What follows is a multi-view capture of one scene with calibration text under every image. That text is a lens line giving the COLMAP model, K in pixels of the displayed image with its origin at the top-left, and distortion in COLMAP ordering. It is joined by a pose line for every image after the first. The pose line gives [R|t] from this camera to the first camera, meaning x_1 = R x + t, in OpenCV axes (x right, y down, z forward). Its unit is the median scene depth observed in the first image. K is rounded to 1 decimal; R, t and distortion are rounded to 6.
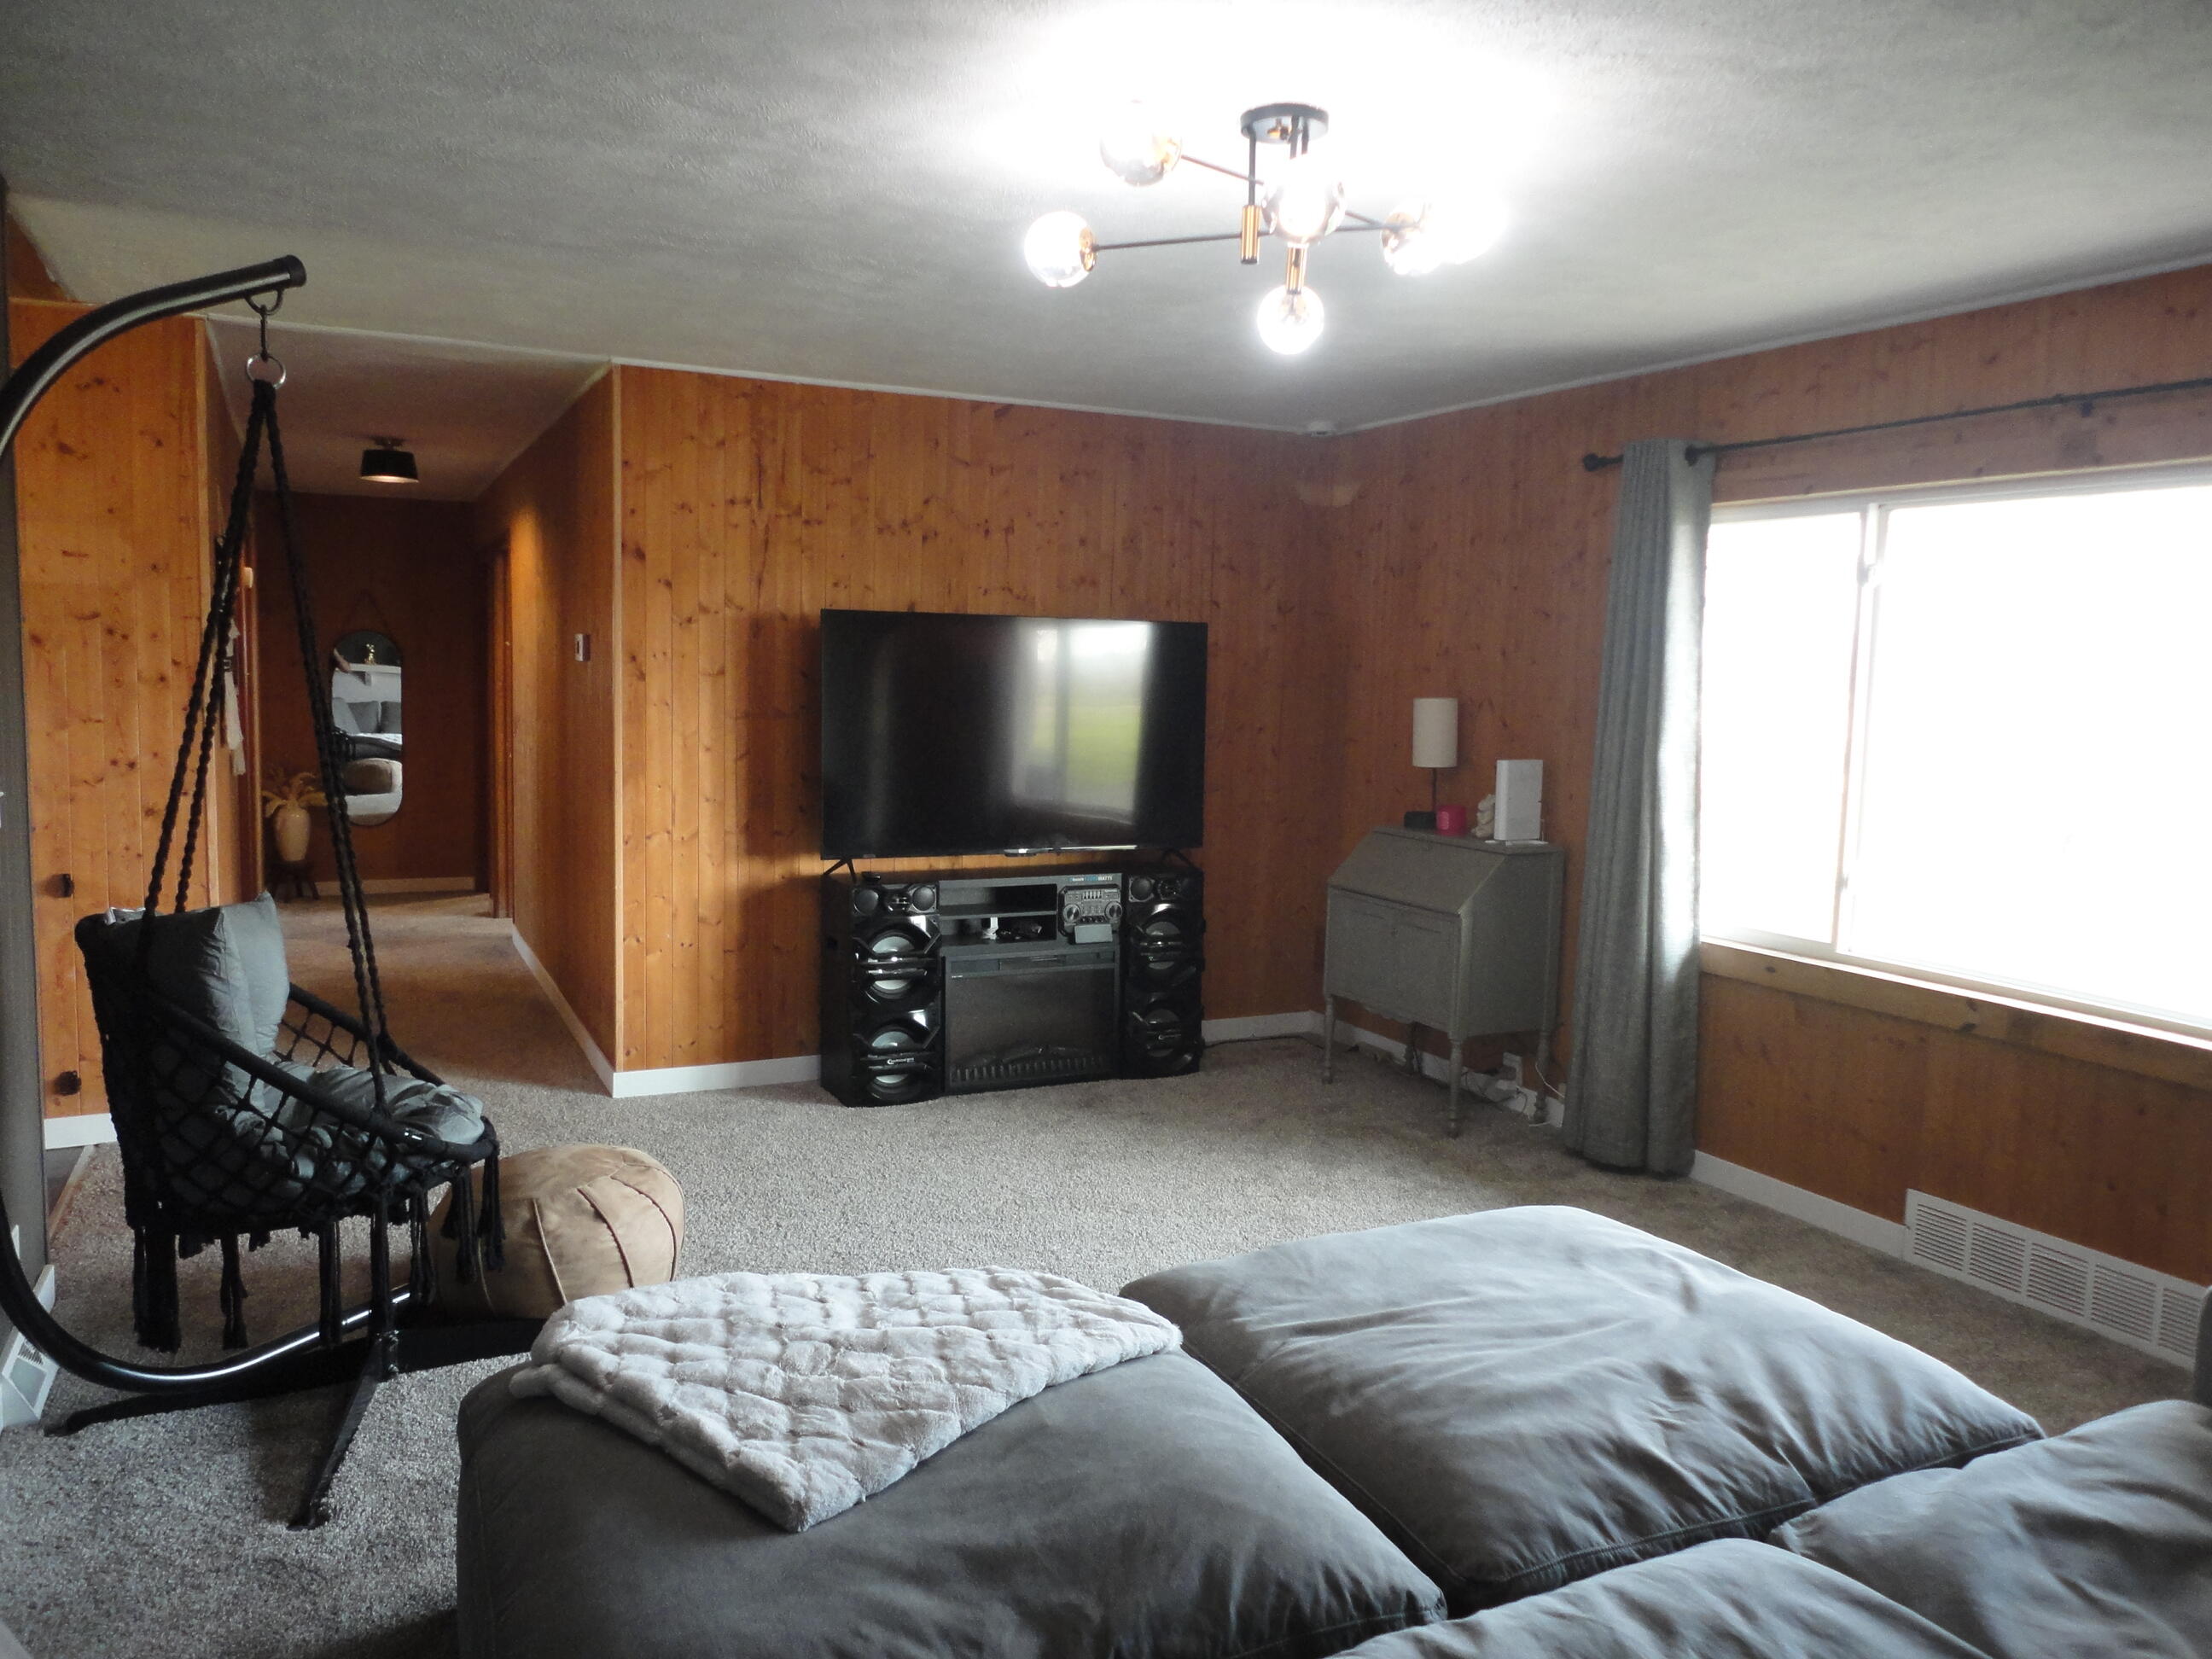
lens RADIAL K [[1619.2, 0, 1106.0], [0, 1619.2, 829.5], [0, 0, 1]] dist [0.000954, 0.004241]
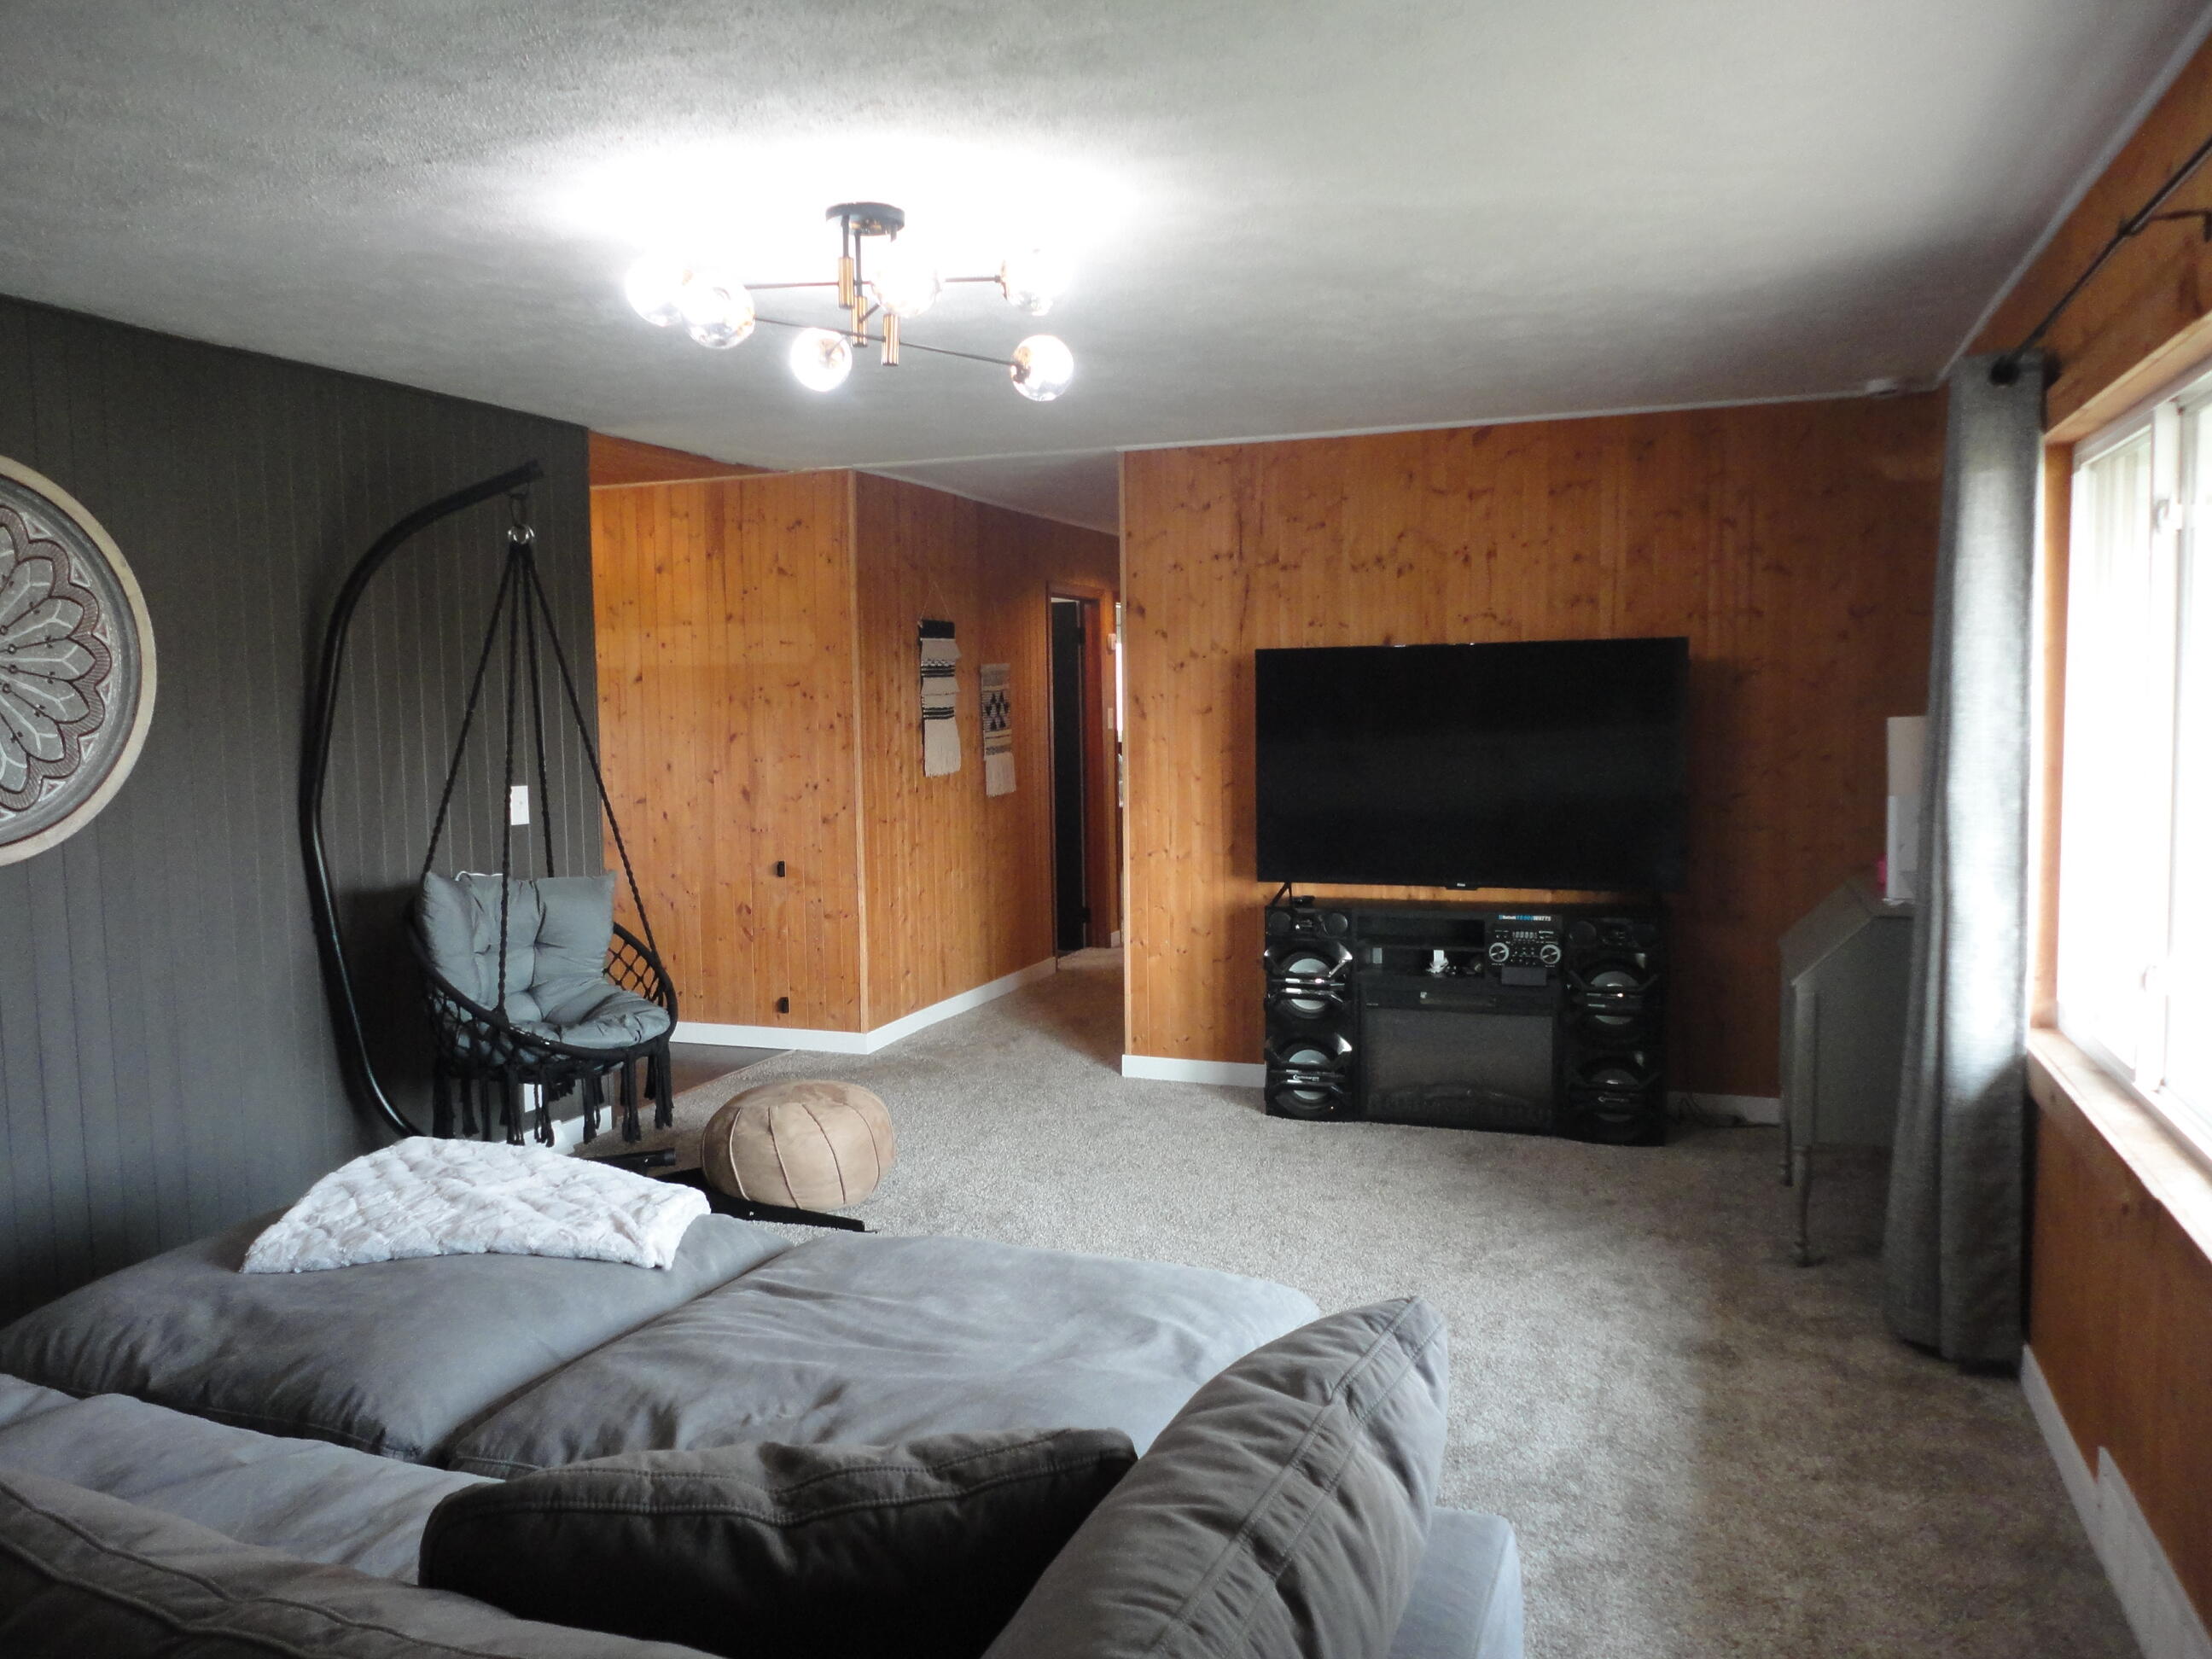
lens RADIAL K [[1619.2, 0, 1106.0], [0, 1619.2, 829.5], [0, 0, 1]] dist [0.000954, 0.004241]
pose [[0.682960, 0.026491, -0.729976, 0.533066], [-0.041549, 0.999133, -0.002614, -0.008637], [0.729273, 0.032115, 0.683468, 0.187504]]
